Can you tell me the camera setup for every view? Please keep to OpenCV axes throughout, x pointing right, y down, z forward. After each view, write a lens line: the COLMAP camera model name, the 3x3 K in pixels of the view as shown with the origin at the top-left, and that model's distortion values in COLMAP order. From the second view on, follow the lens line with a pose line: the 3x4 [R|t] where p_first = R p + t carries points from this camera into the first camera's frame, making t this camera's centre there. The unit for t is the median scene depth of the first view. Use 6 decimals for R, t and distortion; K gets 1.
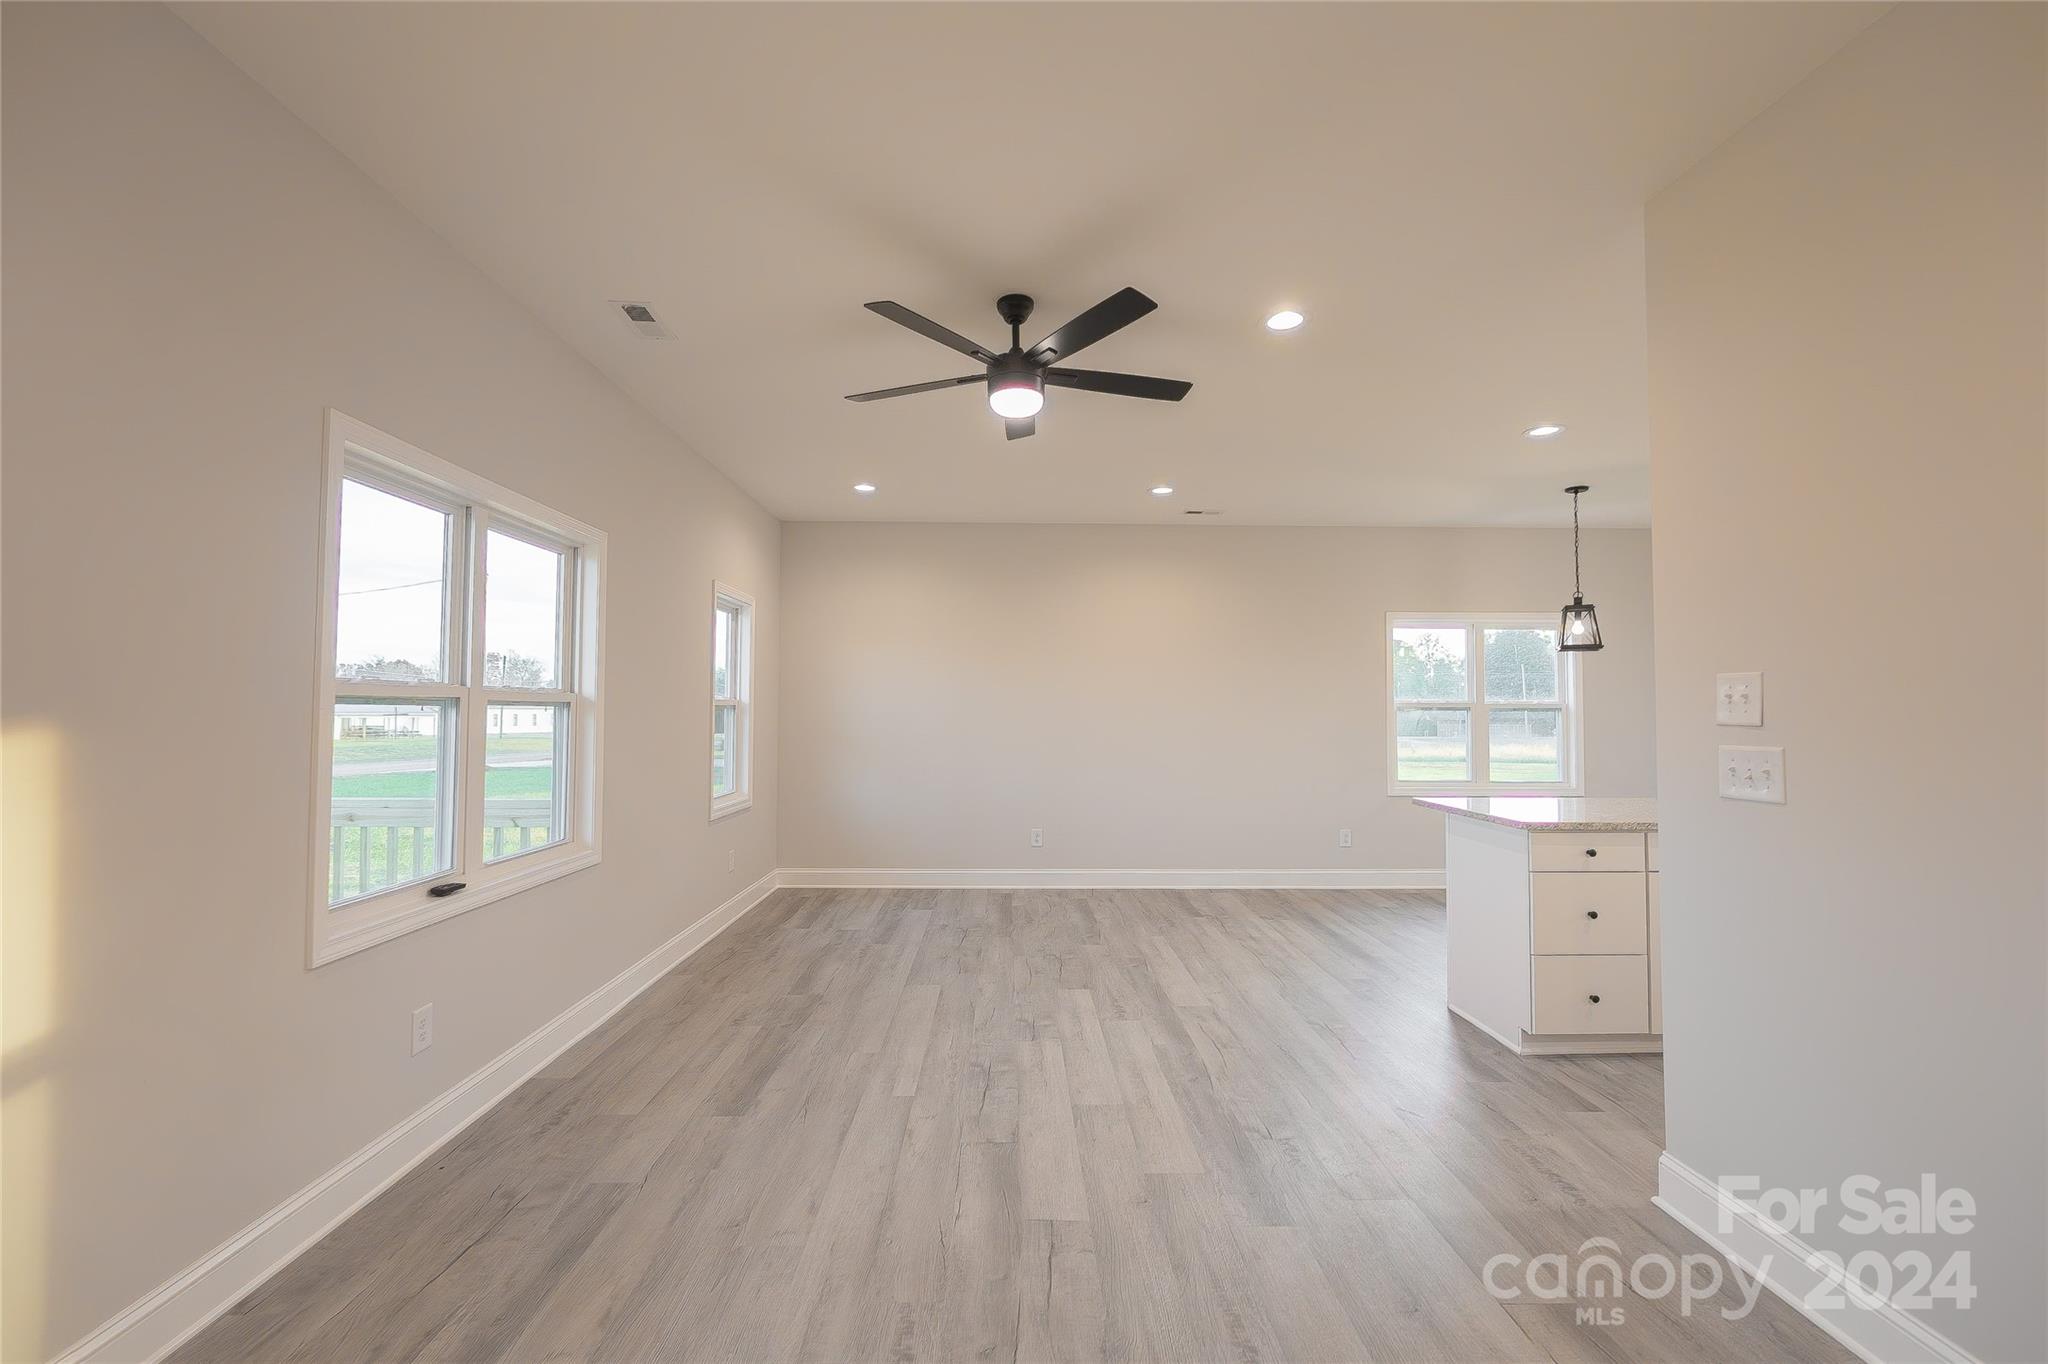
lens RADIAL K [[855.9, 0, 1070.4], [0, 855.9, 681.8], [0, 0, 1]] dist [0.000741, -0.000015]
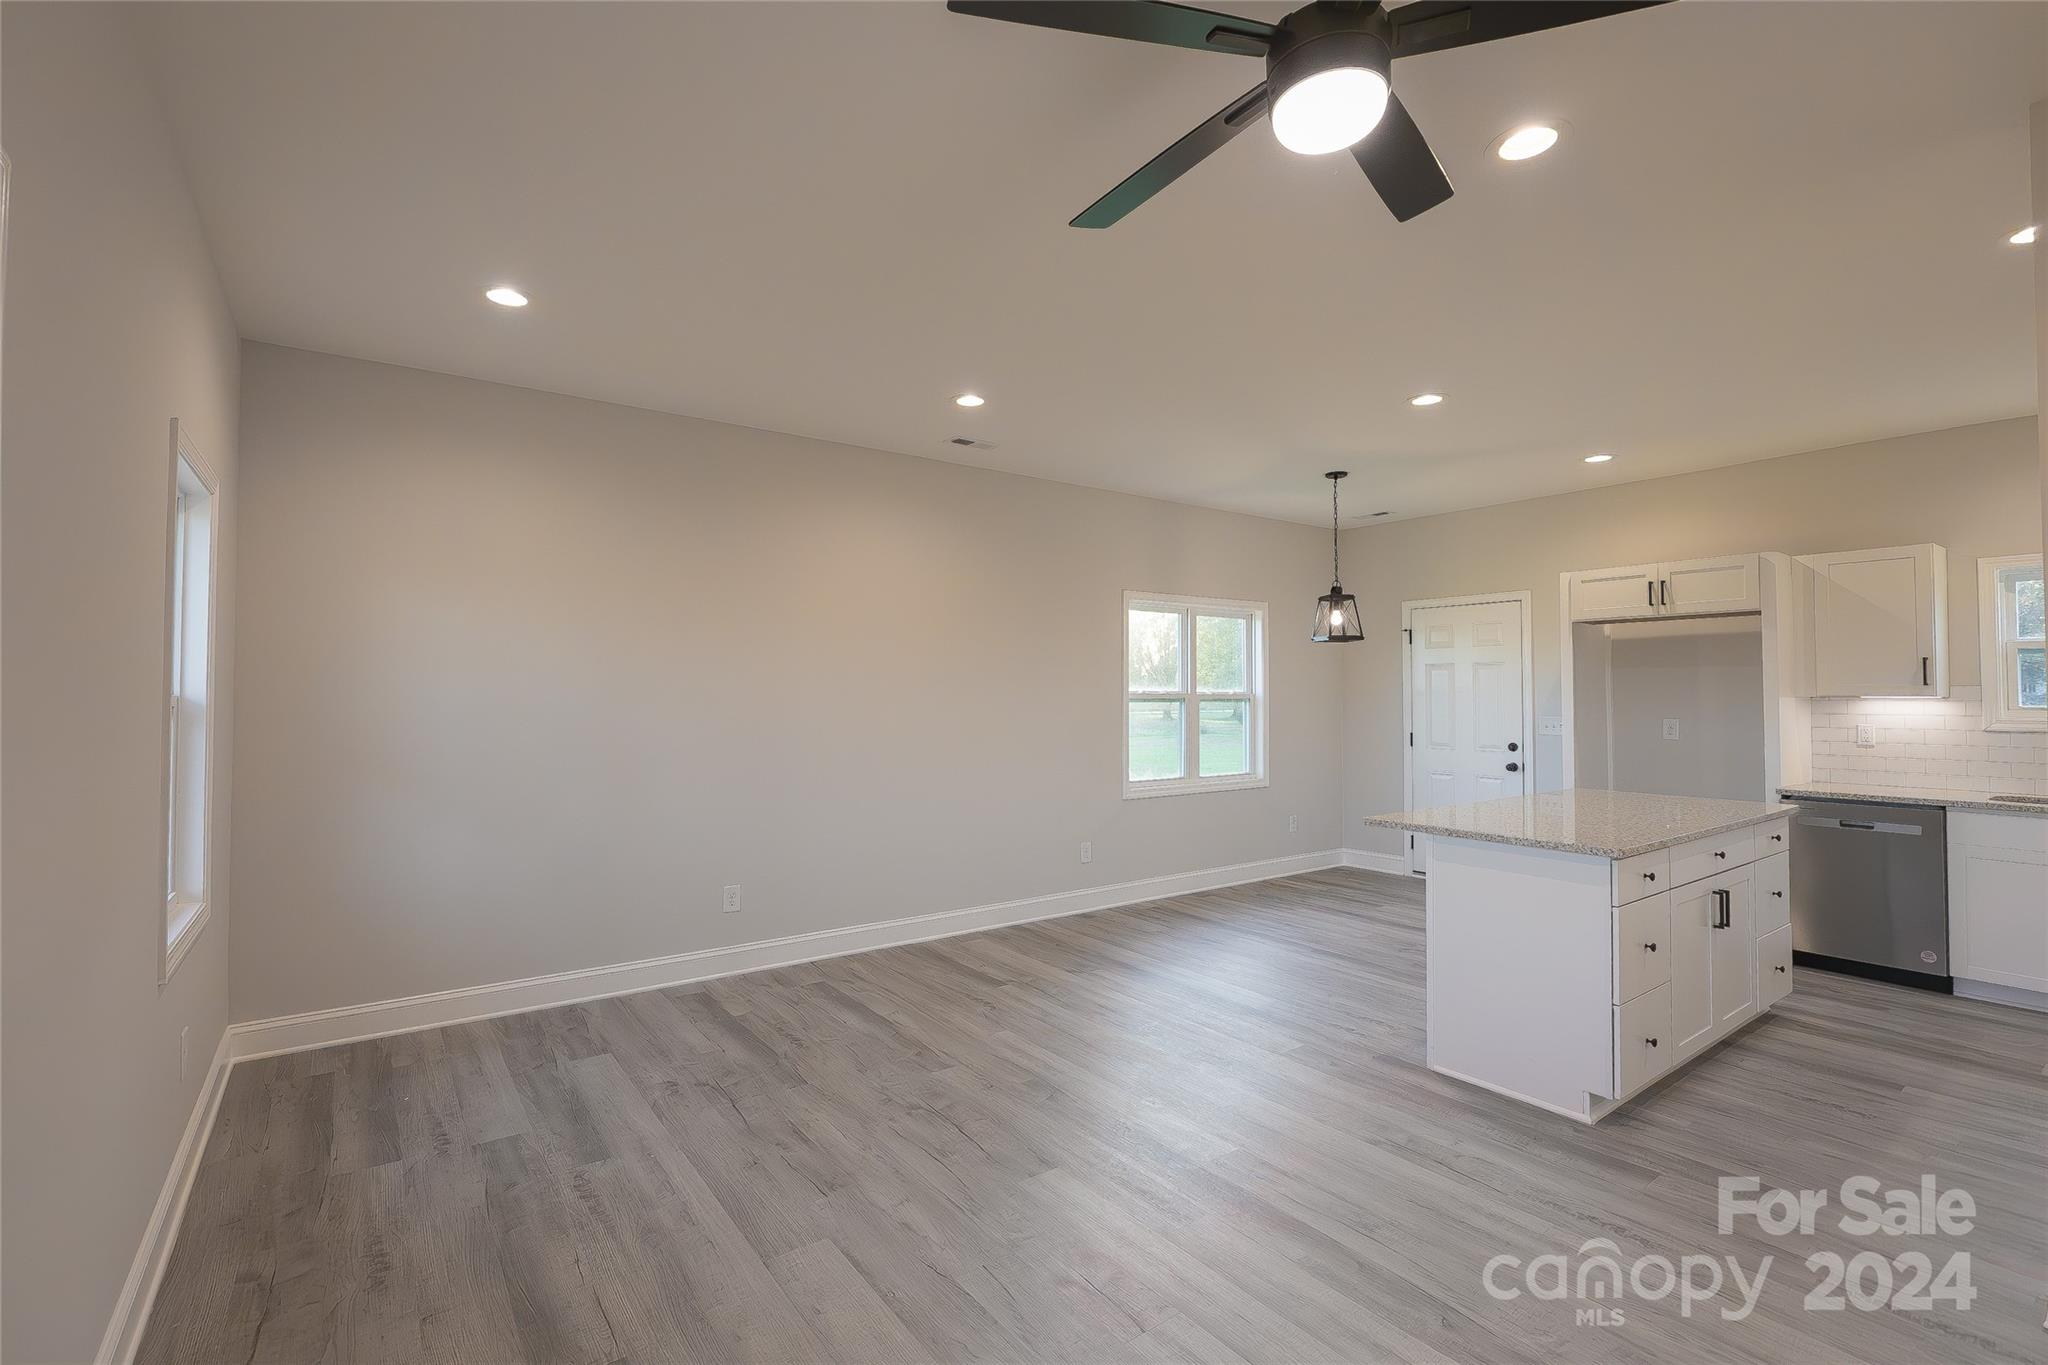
lens RADIAL K [[893.4, 0, 1025.5], [0, 893.4, 674.7], [0, 0, 1]] dist [-0.001634, -0.000185]
pose [[0.845555, 0.010065, 0.533794, -0.259107], [-0.018058, 0.999789, 0.009754, -0.002743], [-0.533583, -0.017886, 0.845558, 0.351170]]
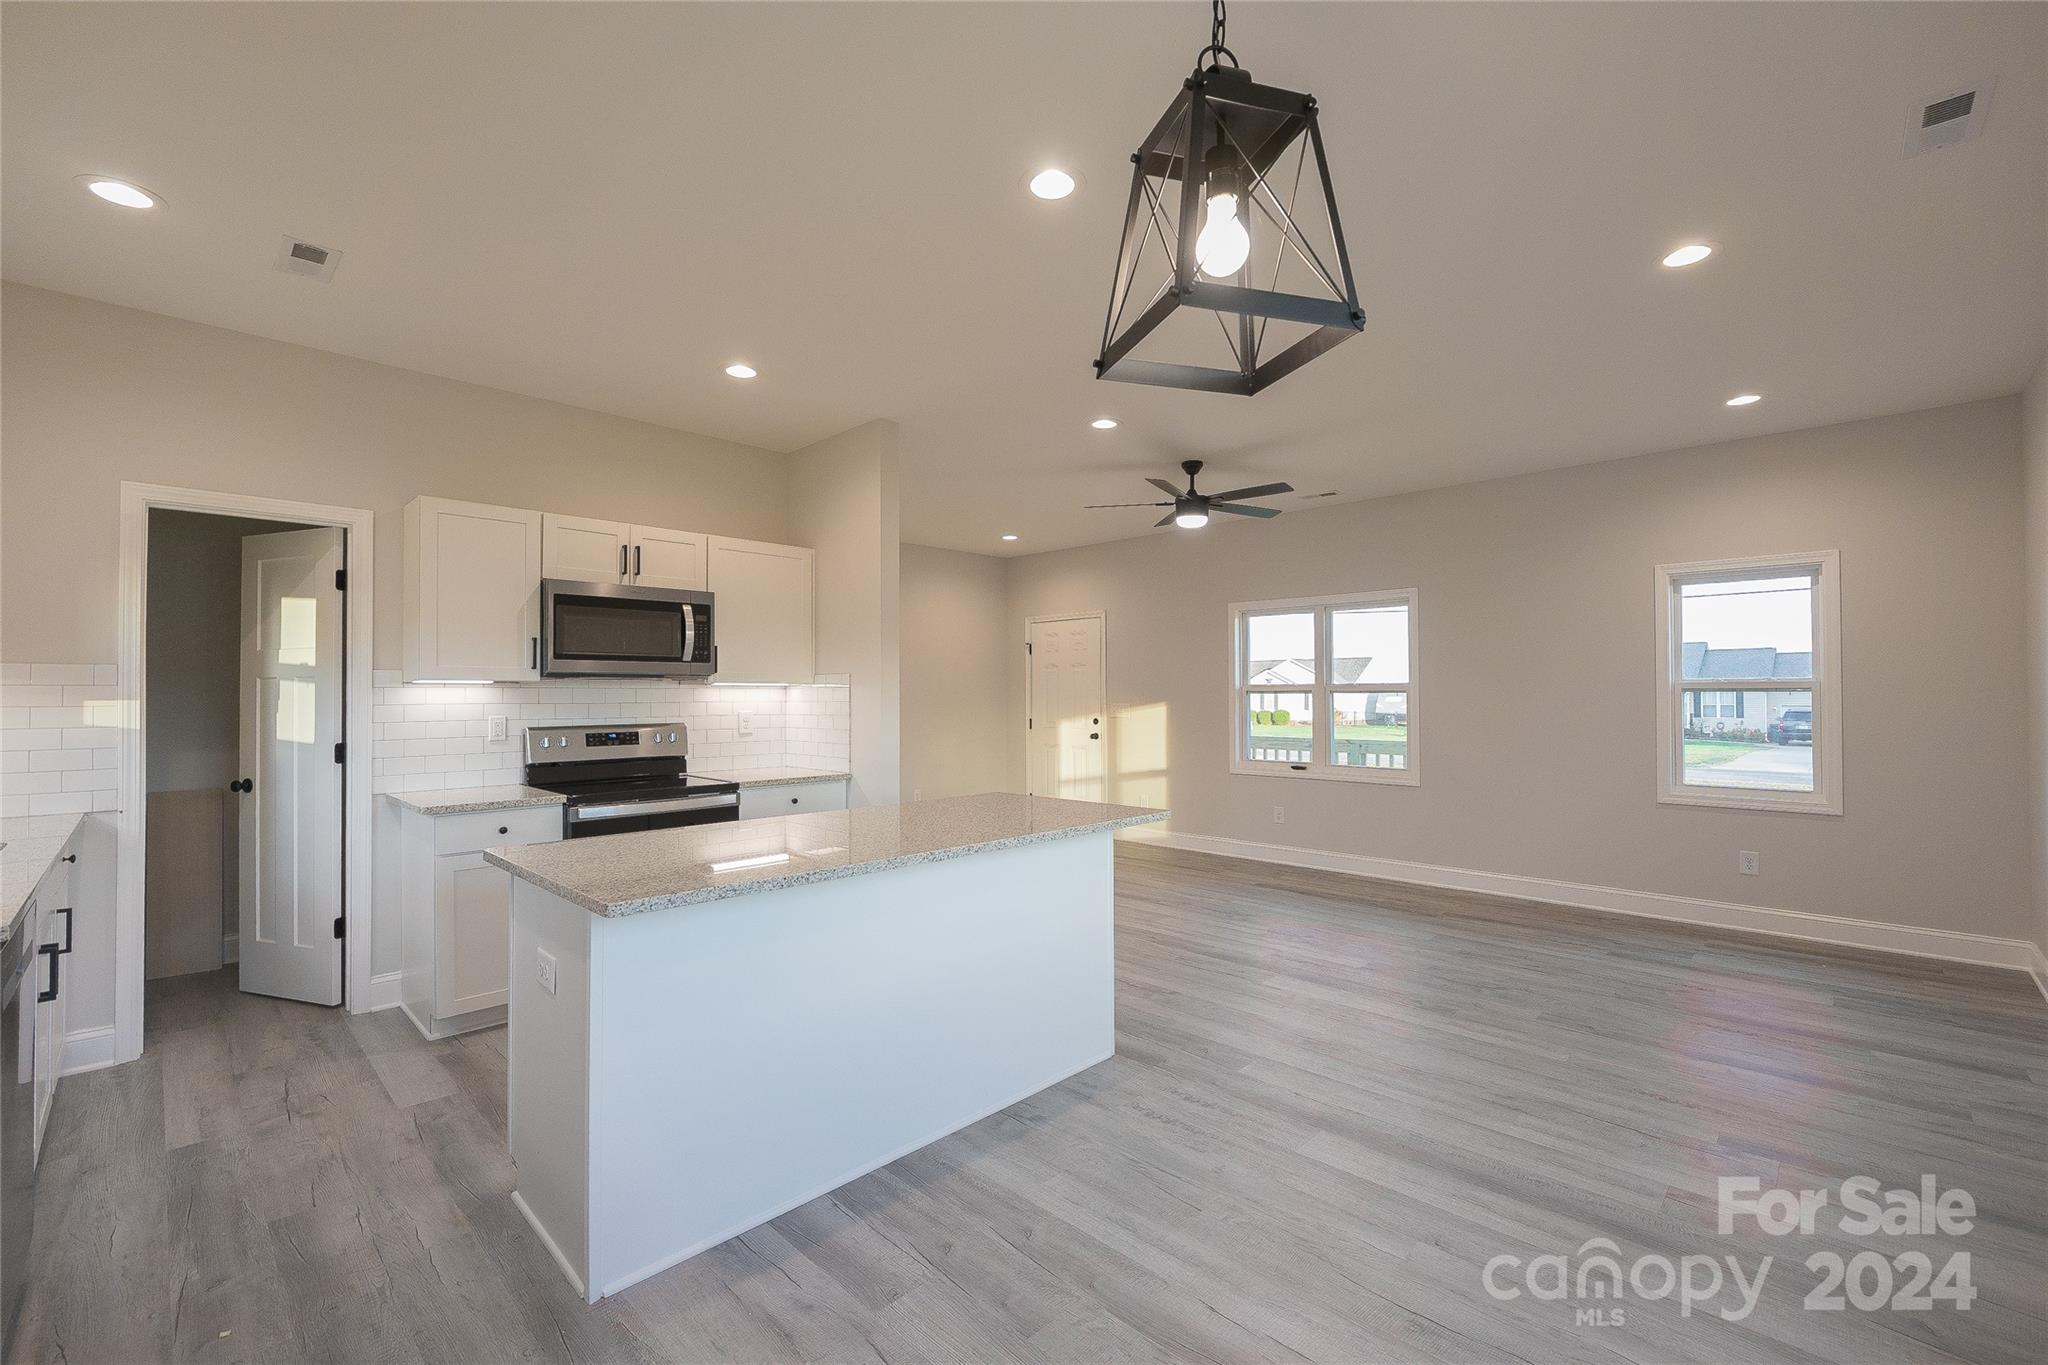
lens RADIAL K [[893.4, 0, 1025.5], [0, 893.4, 674.7], [0, 0, 1]] dist [-0.001634, -0.000185]
pose [[-0.749920, -0.014736, -0.661364, 0.770386], [0.021221, 0.998701, -0.046315, 0.037846], [0.661188, -0.048767, -0.748634, 1.156955]]
